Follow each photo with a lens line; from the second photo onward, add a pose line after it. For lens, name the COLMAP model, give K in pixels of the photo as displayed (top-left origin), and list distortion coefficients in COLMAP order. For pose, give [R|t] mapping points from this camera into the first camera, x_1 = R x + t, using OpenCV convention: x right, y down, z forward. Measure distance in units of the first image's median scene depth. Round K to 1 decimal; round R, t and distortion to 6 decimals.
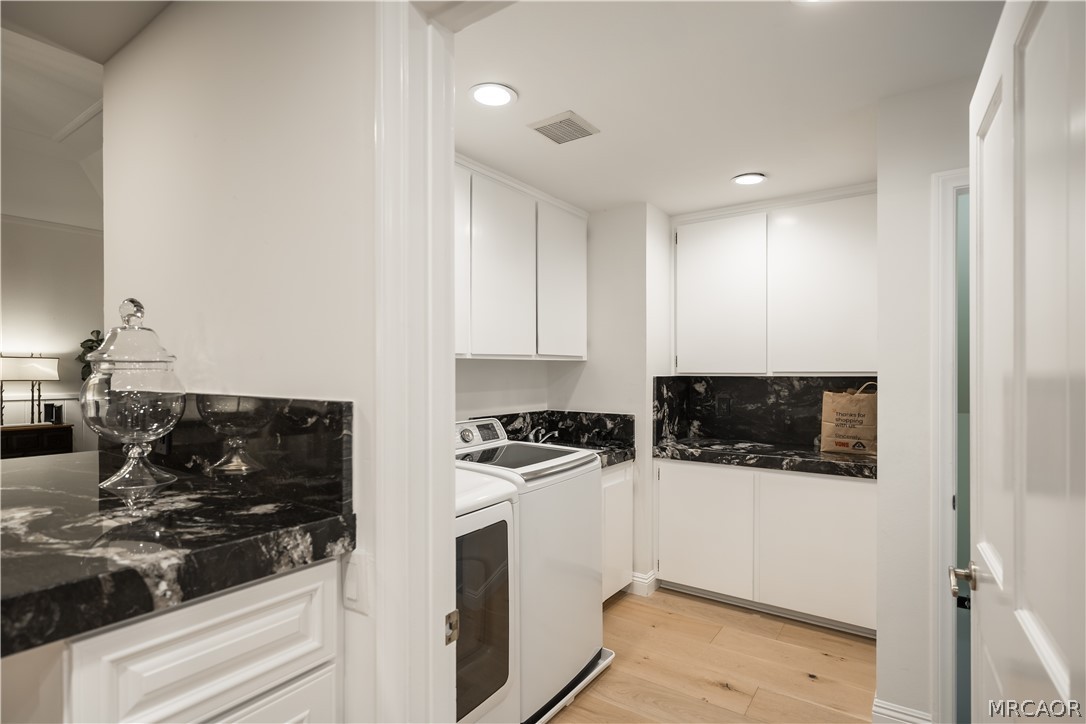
lens RADIAL K [[546.5, 0, 539.9], [0, 546.5, 370.6], [0, 0, 1]] dist [-0.002299, -0.000704]
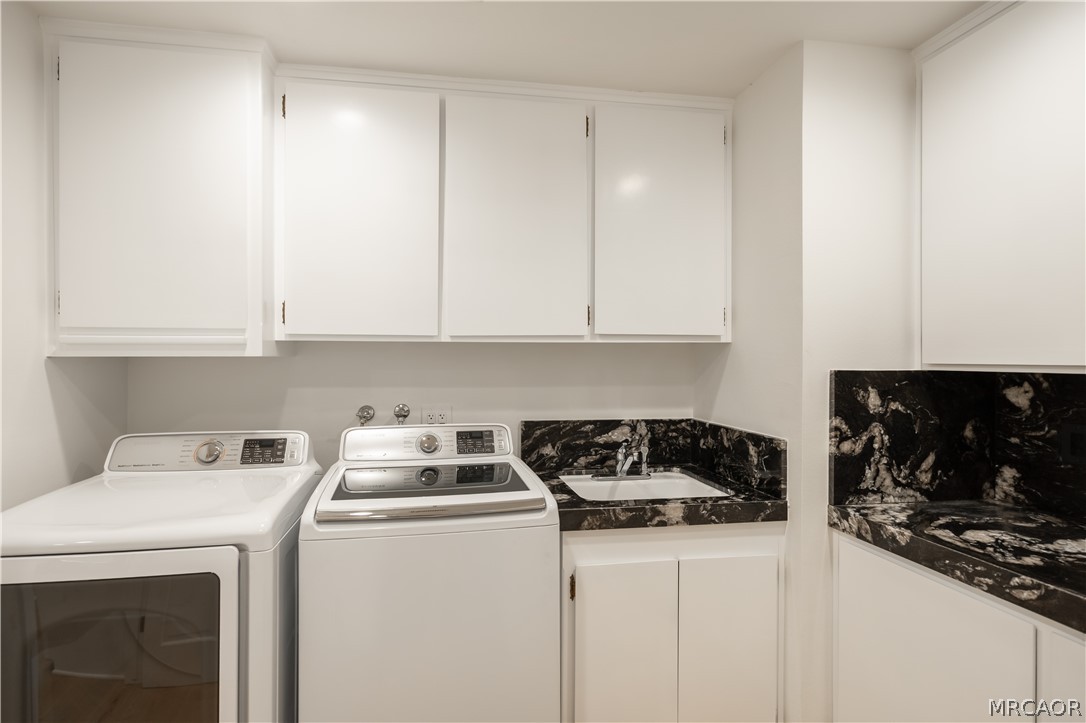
lens RADIAL K [[539.9, 0, 542.2], [0, 539.9, 364.3], [0, 0, 1]] dist [-0.001277, -0.000188]
pose [[0.693065, 0.008161, -0.720829, 0.381856], [-0.004087, 0.999964, 0.007392, 0.002197], [0.720863, -0.002177, 0.693074, 0.441465]]
